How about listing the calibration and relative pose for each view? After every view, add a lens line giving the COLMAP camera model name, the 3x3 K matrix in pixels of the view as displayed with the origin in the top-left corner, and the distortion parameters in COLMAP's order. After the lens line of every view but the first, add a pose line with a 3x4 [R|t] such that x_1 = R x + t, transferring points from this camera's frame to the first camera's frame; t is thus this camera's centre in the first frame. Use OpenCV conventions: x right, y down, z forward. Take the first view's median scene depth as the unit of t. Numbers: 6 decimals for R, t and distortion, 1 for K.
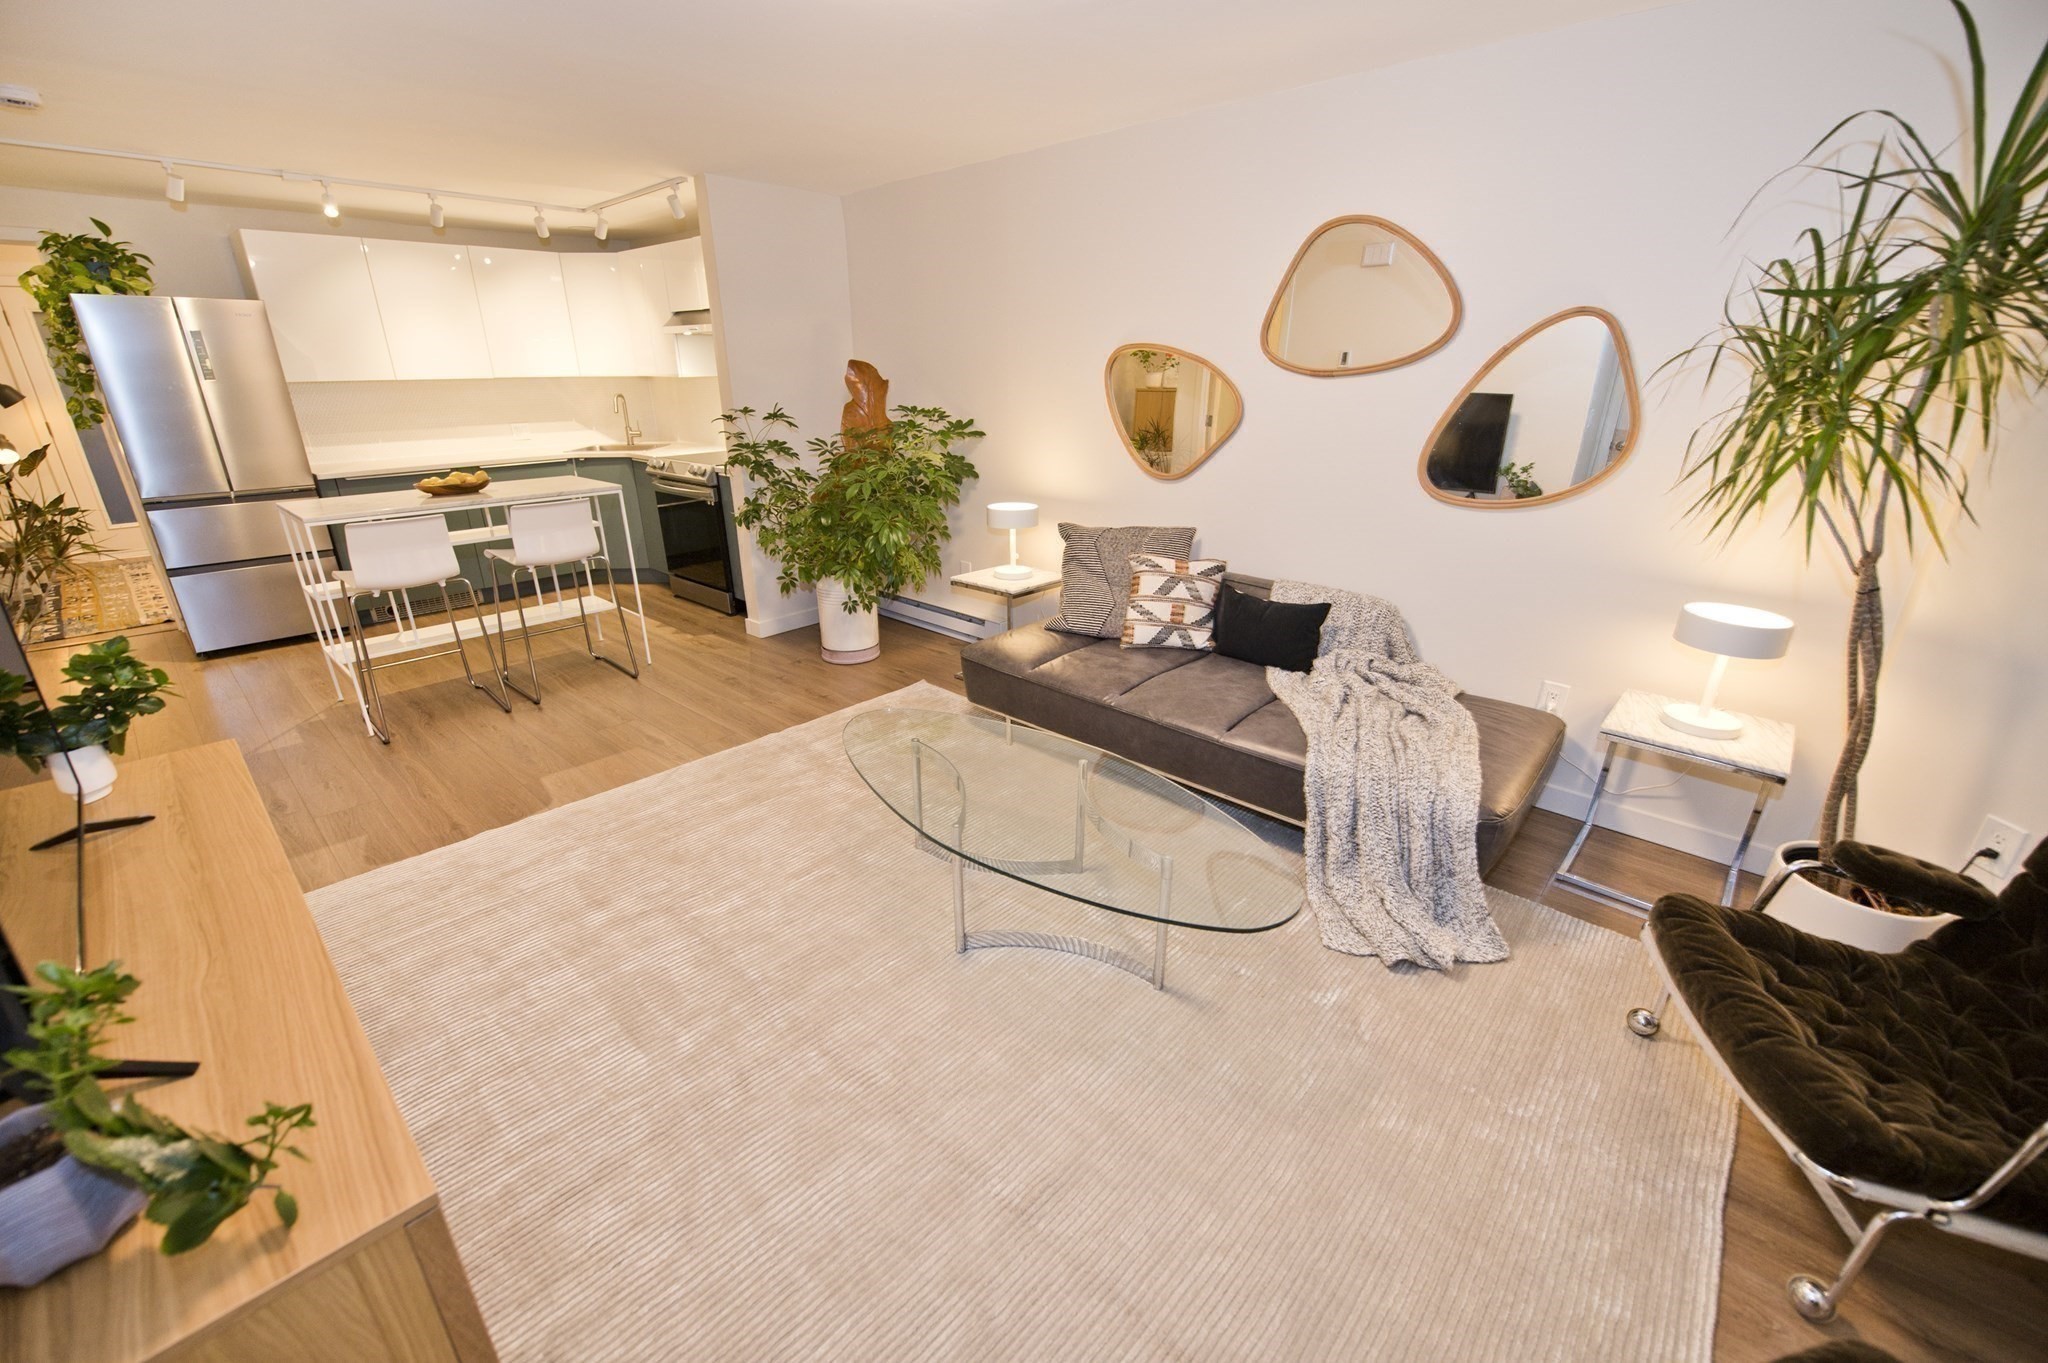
lens RADIAL K [[812.0, 0, 1020.9], [0, 812.0, 684.8], [0, 0, 1]] dist [-0.017841, -0.001478]
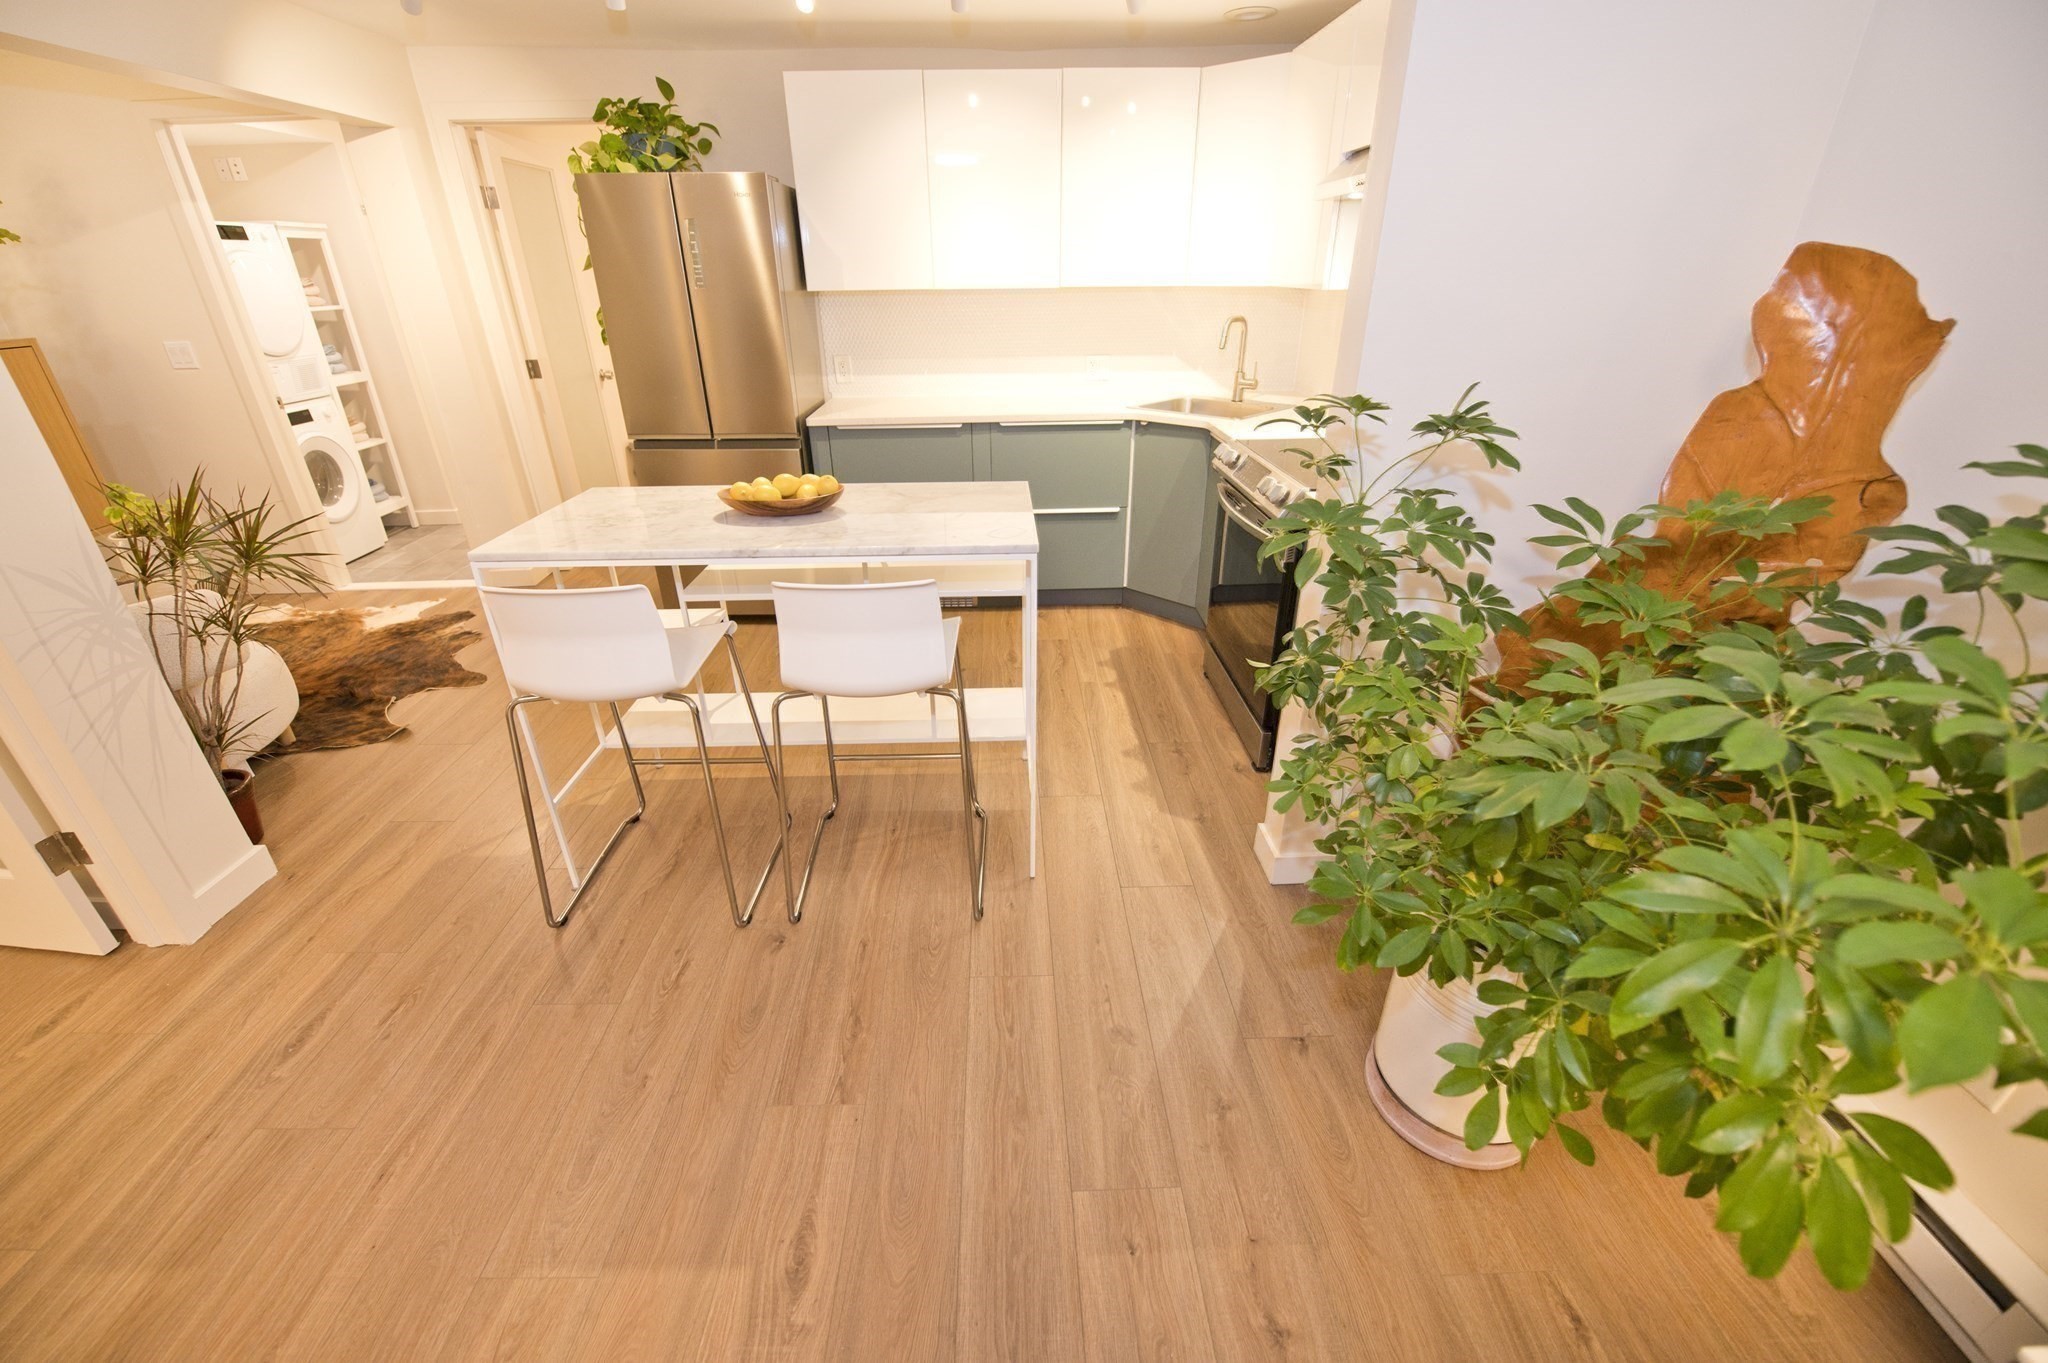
lens RADIAL K [[812.0, 0, 1020.9], [0, 812.0, 684.8], [0, 0, 1]] dist [-0.017841, -0.001478]
pose [[0.684175, 0.322008, -0.654382, -0.149159], [-0.257140, 0.946138, 0.196727, -0.211870], [0.682483, 0.033672, 0.730125, 0.545914]]
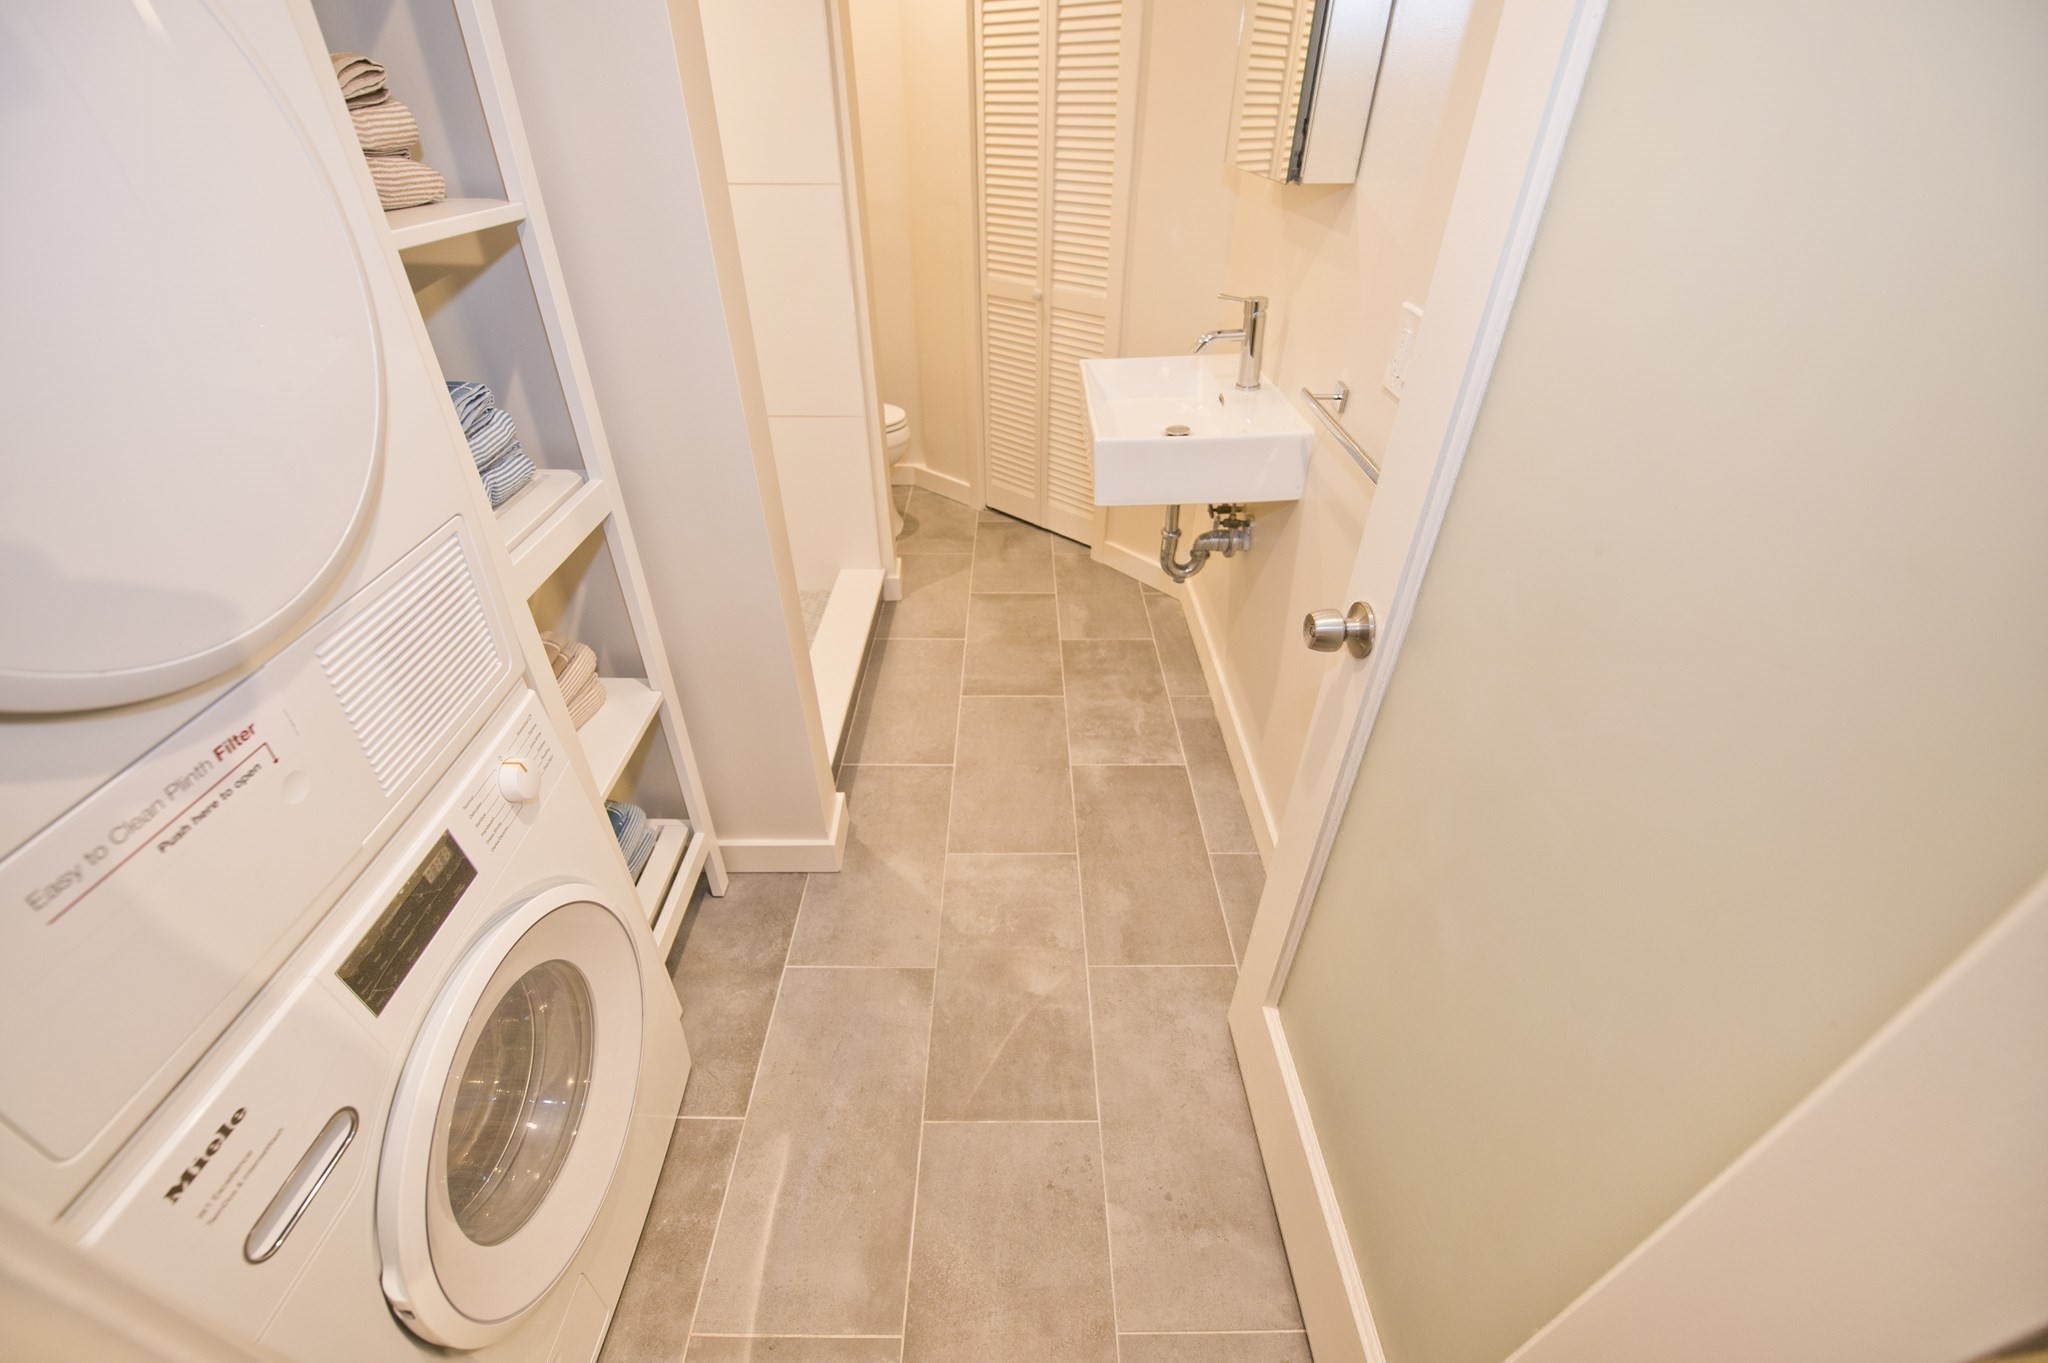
lens RADIAL K [[812.0, 0, 1020.9], [0, 812.0, 684.8], [0, 0, 1]] dist [-0.017841, -0.001478]
pose [[0.649500, 0.446551, -0.615420, -1.204329], [-0.282169, 0.893136, 0.350269, -0.242986], [0.706067, -0.053848, 0.706095, 0.610359]]
